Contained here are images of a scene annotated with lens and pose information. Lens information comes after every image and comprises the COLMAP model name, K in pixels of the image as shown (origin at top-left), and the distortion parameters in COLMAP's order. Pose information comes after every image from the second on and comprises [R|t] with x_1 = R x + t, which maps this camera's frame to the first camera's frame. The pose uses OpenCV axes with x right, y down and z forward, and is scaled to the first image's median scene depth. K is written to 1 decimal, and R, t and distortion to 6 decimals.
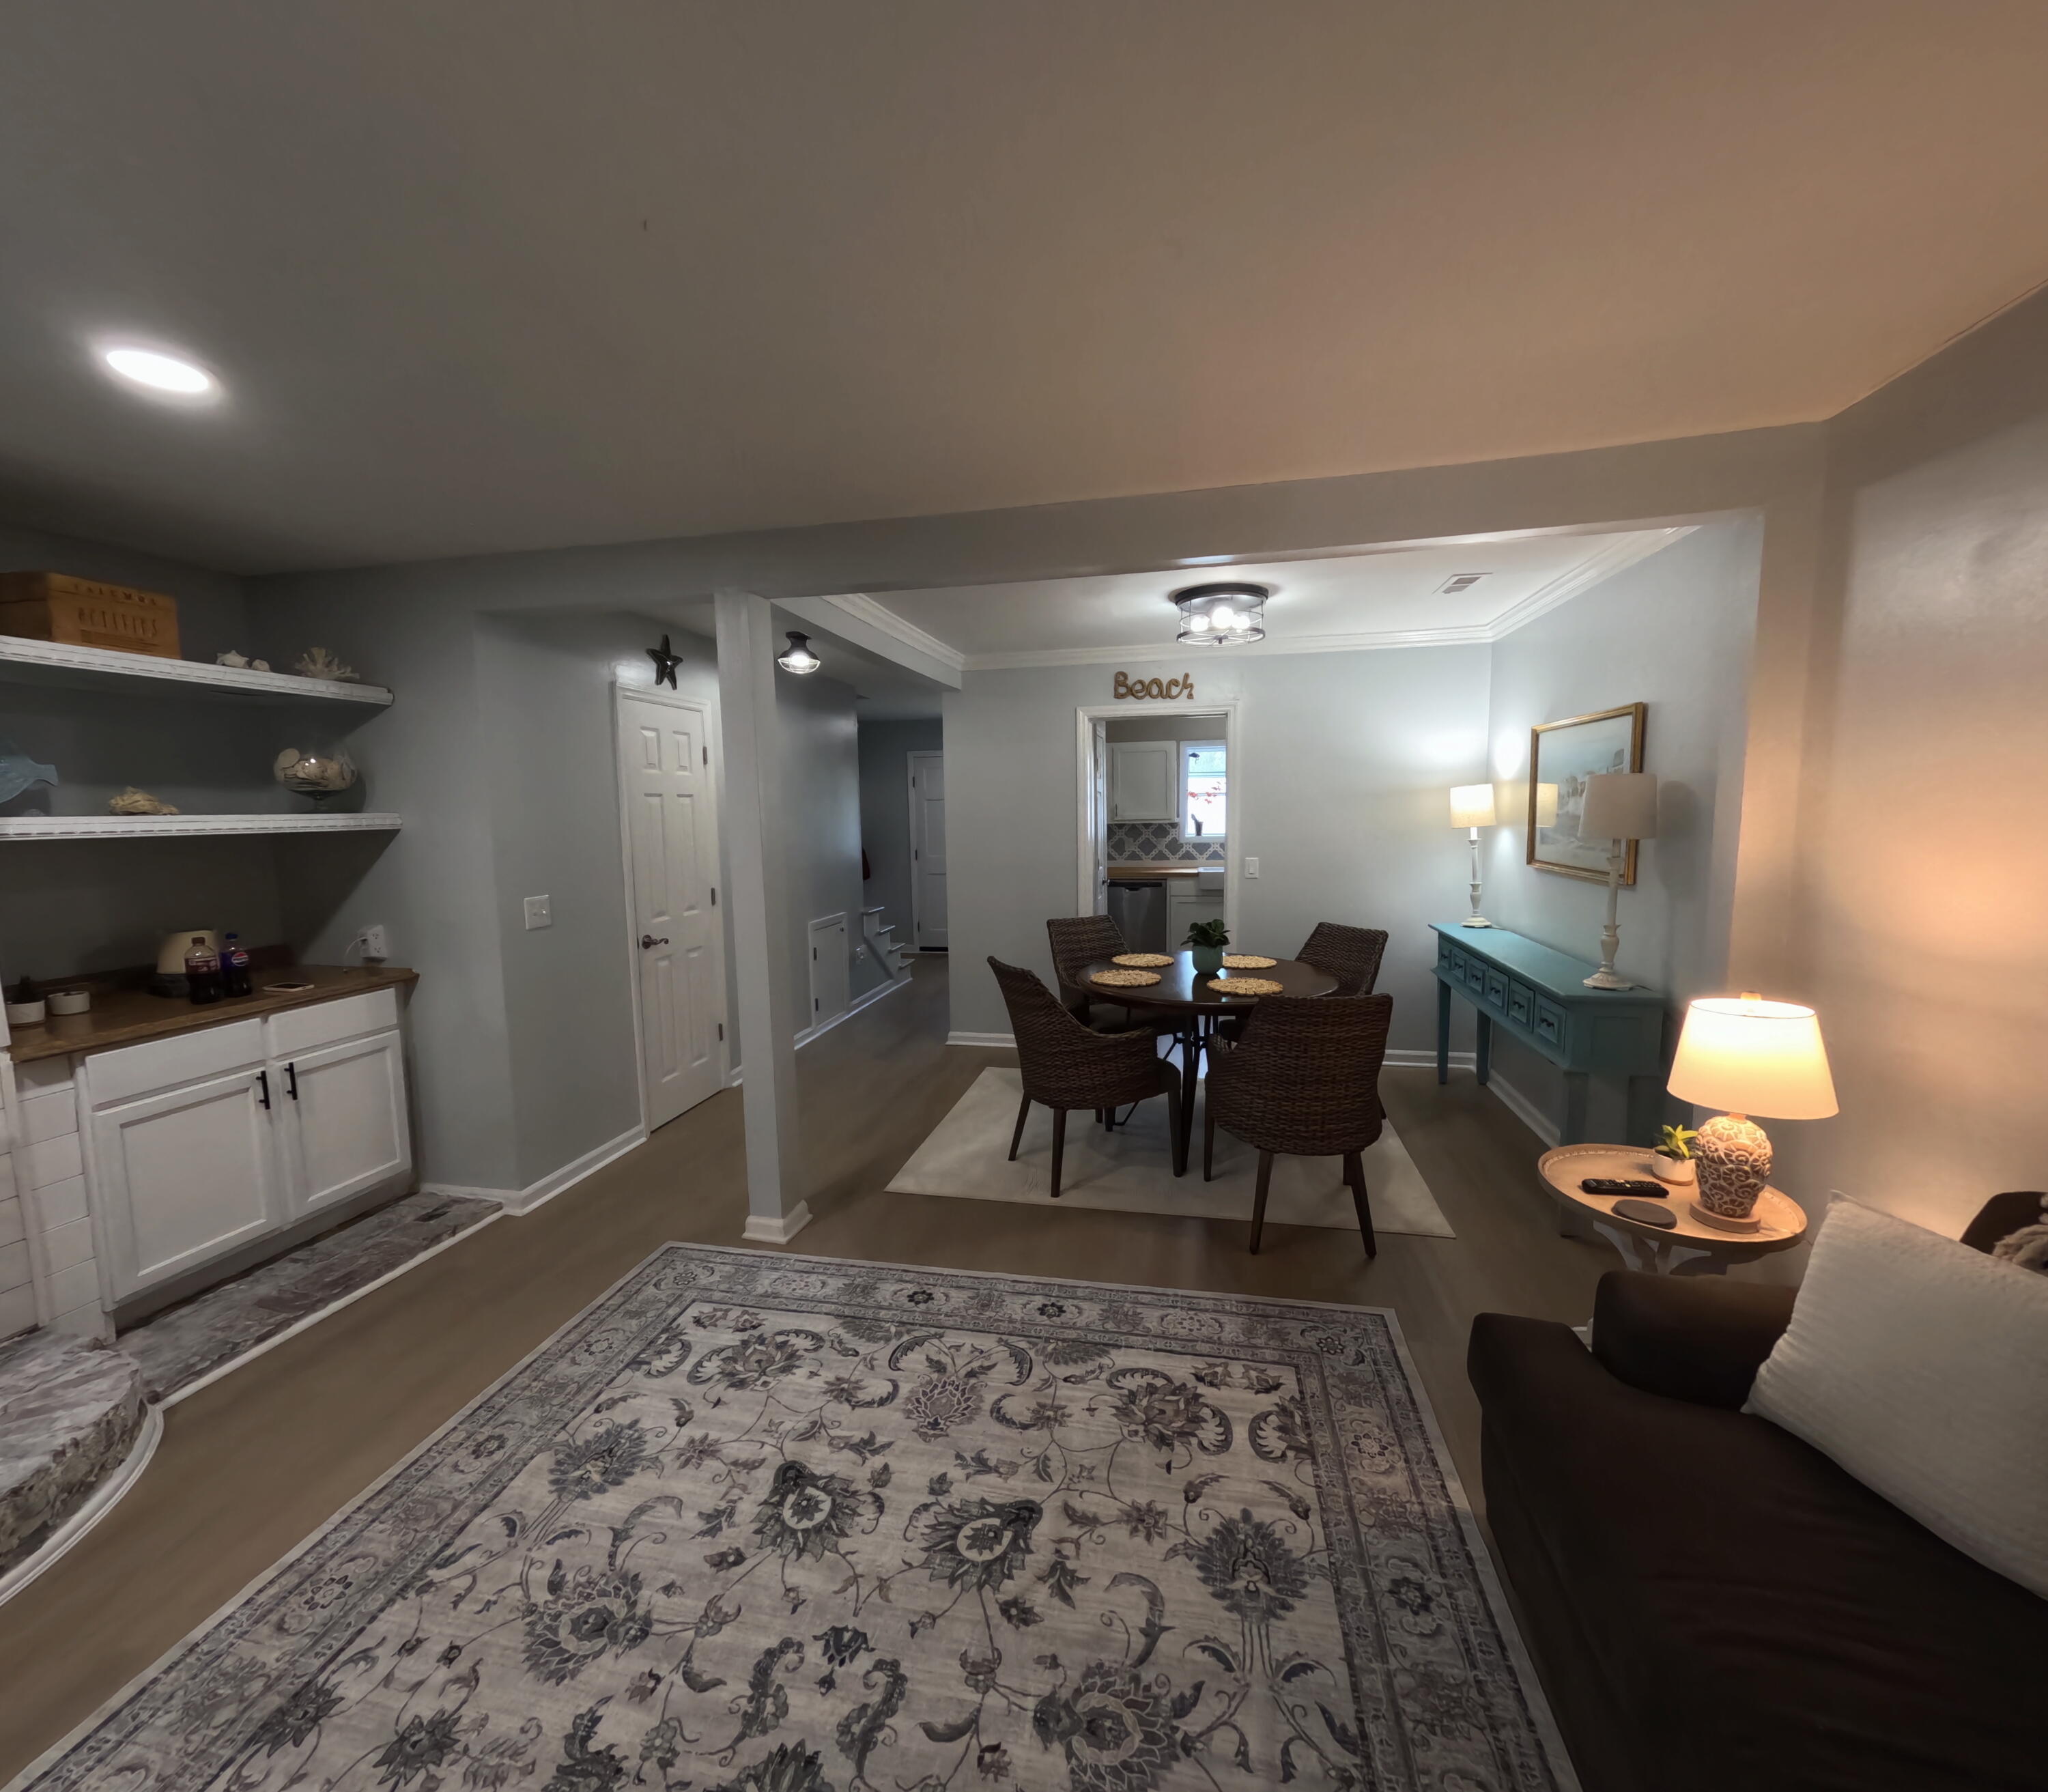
lens RADIAL K [[829.2, 0, 1027.8], [0, 829.2, 904.3], [0, 0, 1]] dist [0.000331, 0.000295]
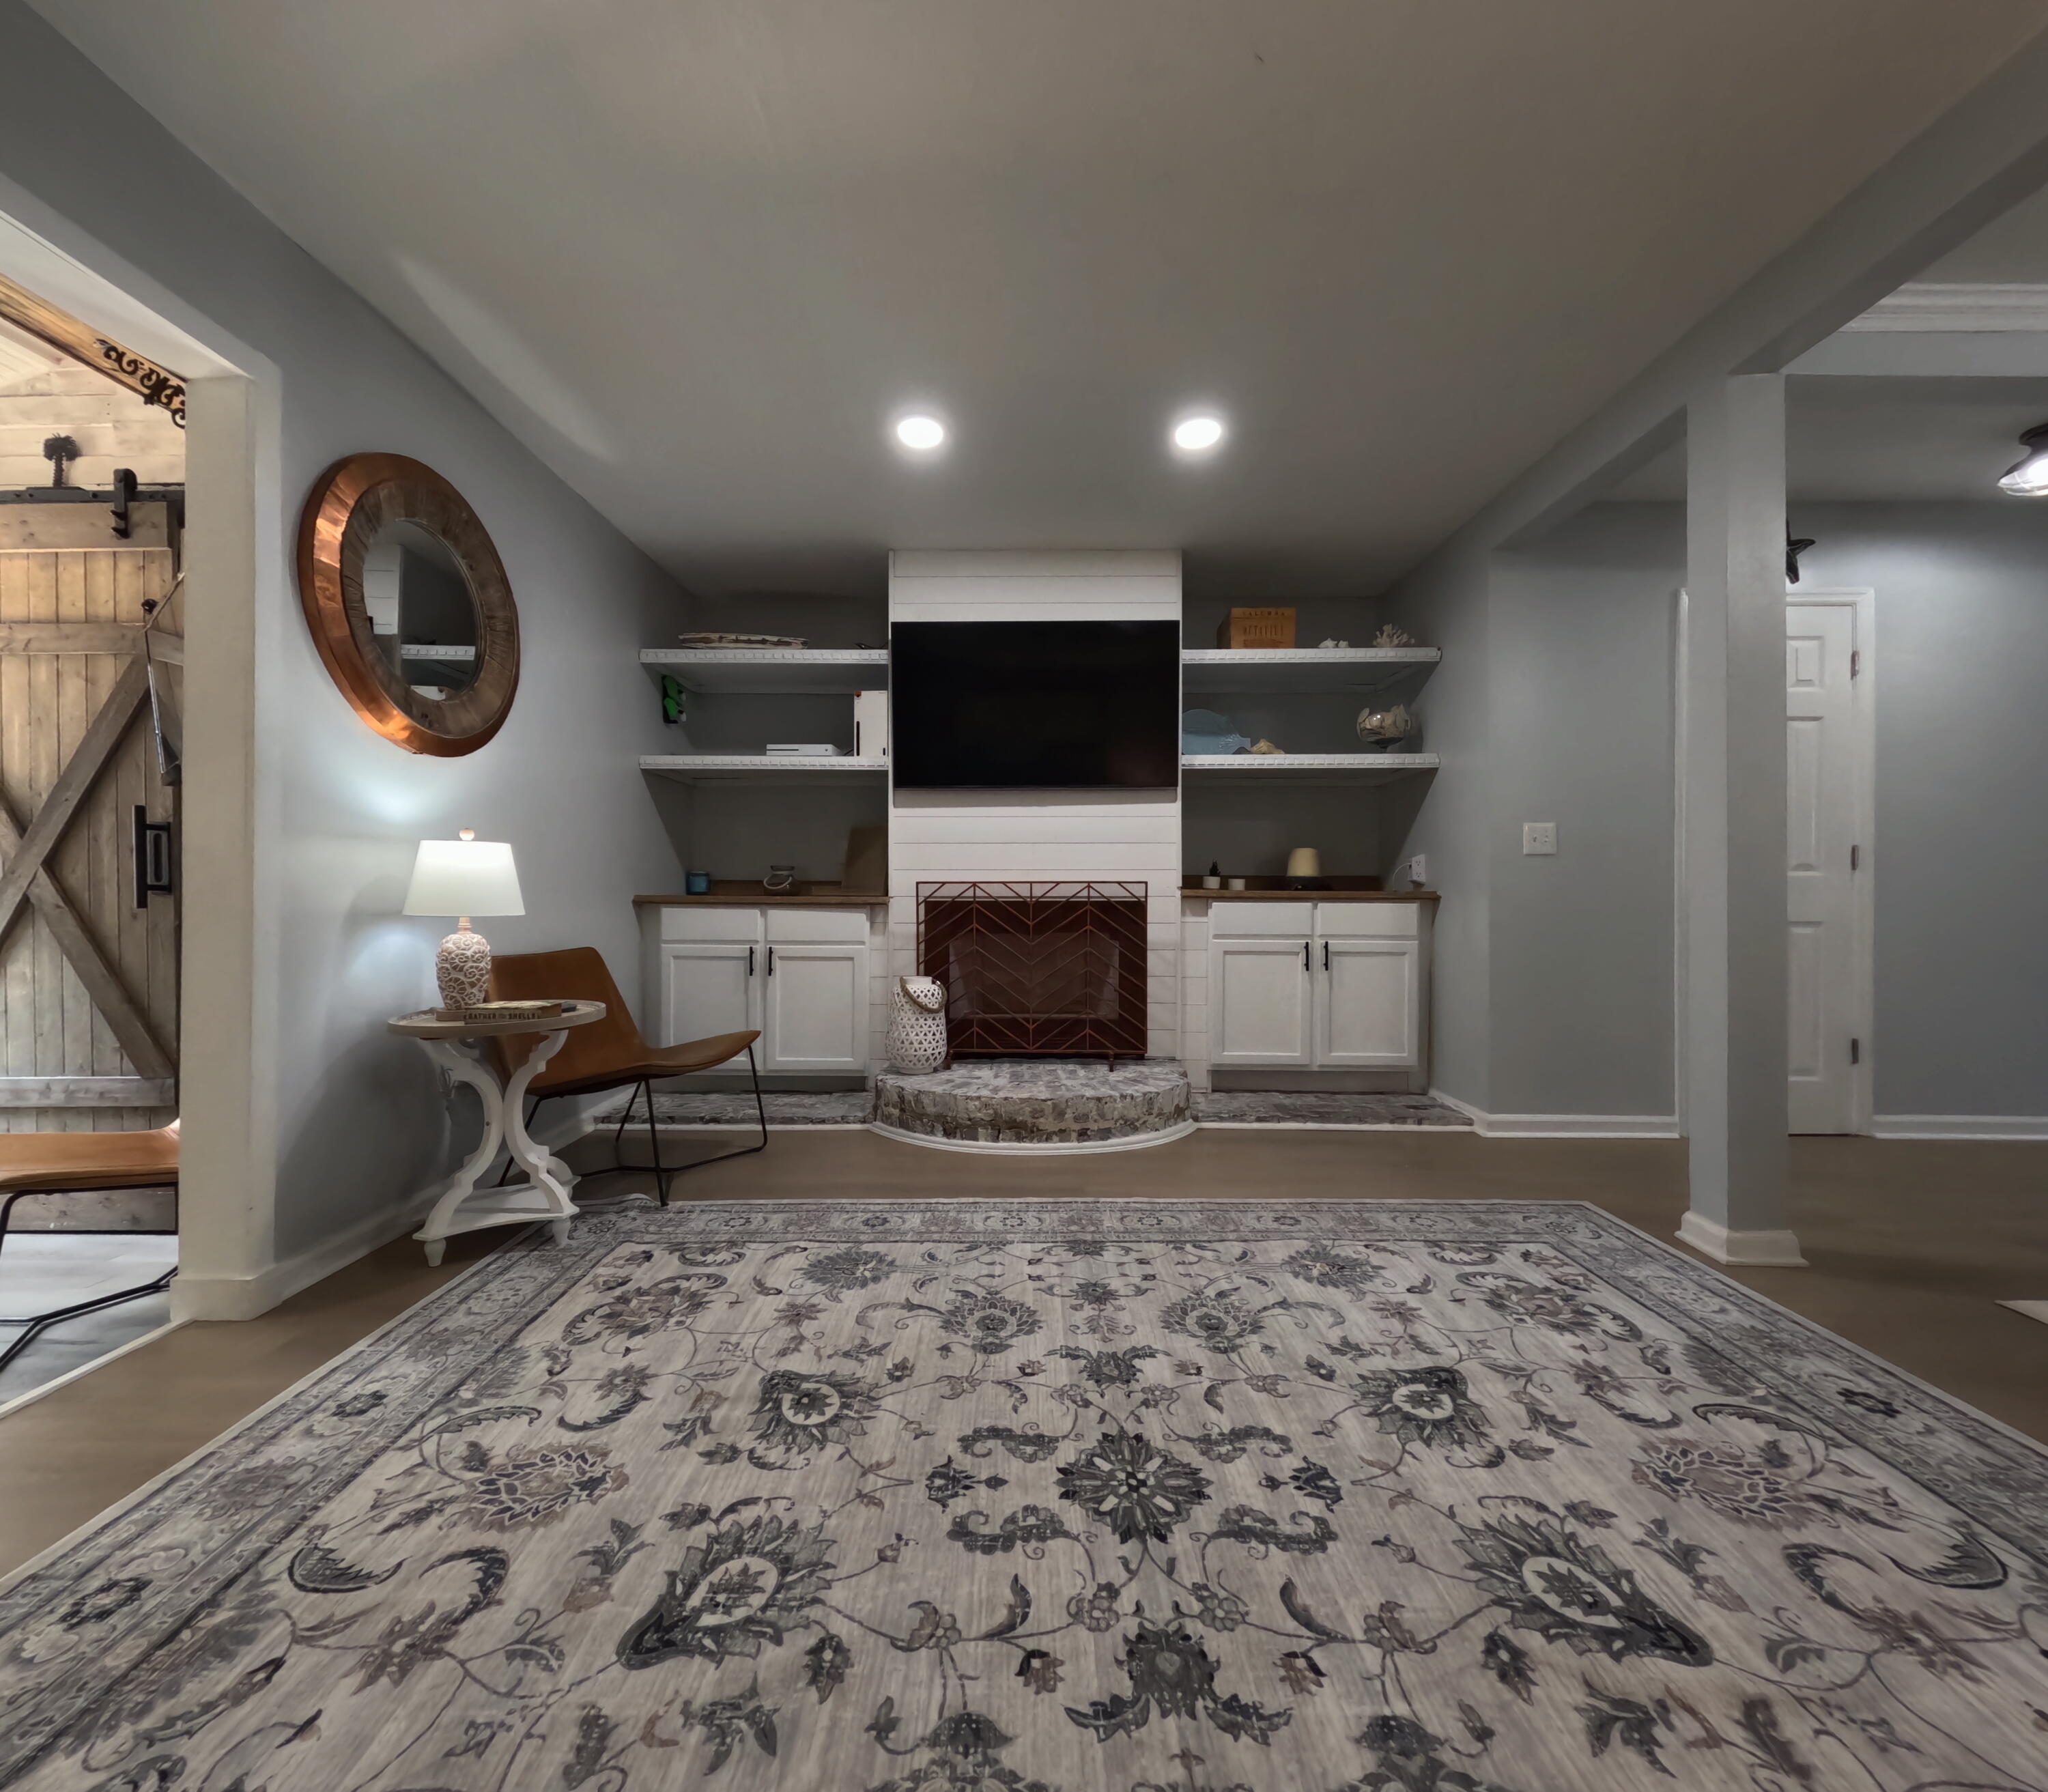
lens RADIAL K [[829.2, 0, 1021.2], [0, 829.2, 899.0], [0, 0, 1]] dist [0.000331, 0.000295]
pose [[0.205729, 0.019995, -0.978405, 0.424062], [-0.113615, 0.993518, -0.003586, 0.268723], [0.971991, 0.111899, 0.206668, 0.370863]]
